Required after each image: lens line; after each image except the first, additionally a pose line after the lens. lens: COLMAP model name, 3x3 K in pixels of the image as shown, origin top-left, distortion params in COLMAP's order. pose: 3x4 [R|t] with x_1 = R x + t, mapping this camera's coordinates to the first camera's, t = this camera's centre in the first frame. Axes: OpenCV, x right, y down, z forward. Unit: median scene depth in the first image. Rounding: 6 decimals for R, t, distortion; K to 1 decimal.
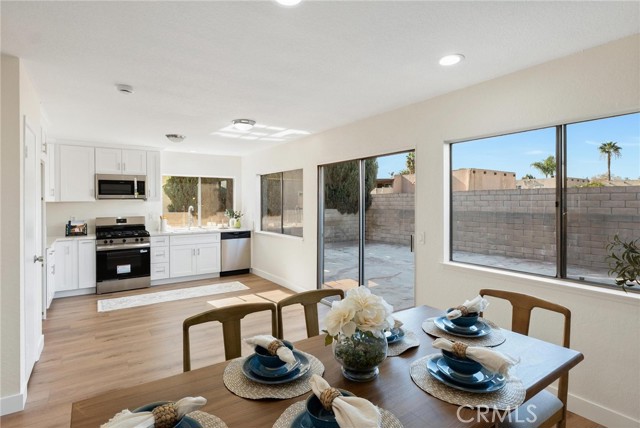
lens RADIAL K [[320.4, 0, 317.9], [0, 320.4, 213.5], [0, 0, 1]] dist [0.001648, -0.000423]
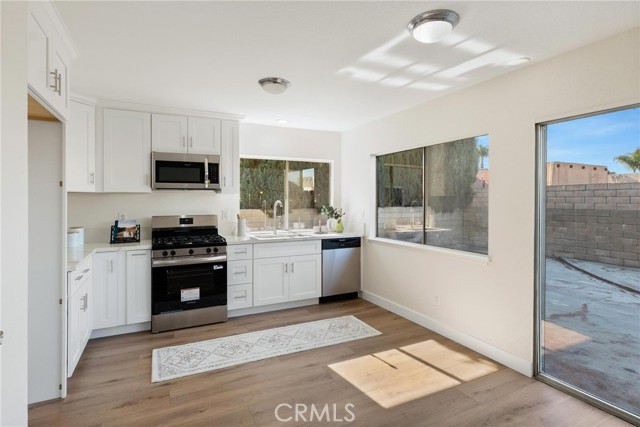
lens RADIAL K [[320.4, 0, 322.2], [0, 320.4, 213.7], [0, 0, 1]] dist [0.001648, -0.000423]
pose [[0.991402, 0.008732, -0.130562, -0.233652], [-0.007911, 0.999946, 0.006805, -0.000202], [0.130615, -0.005714, 0.991417, 0.354859]]
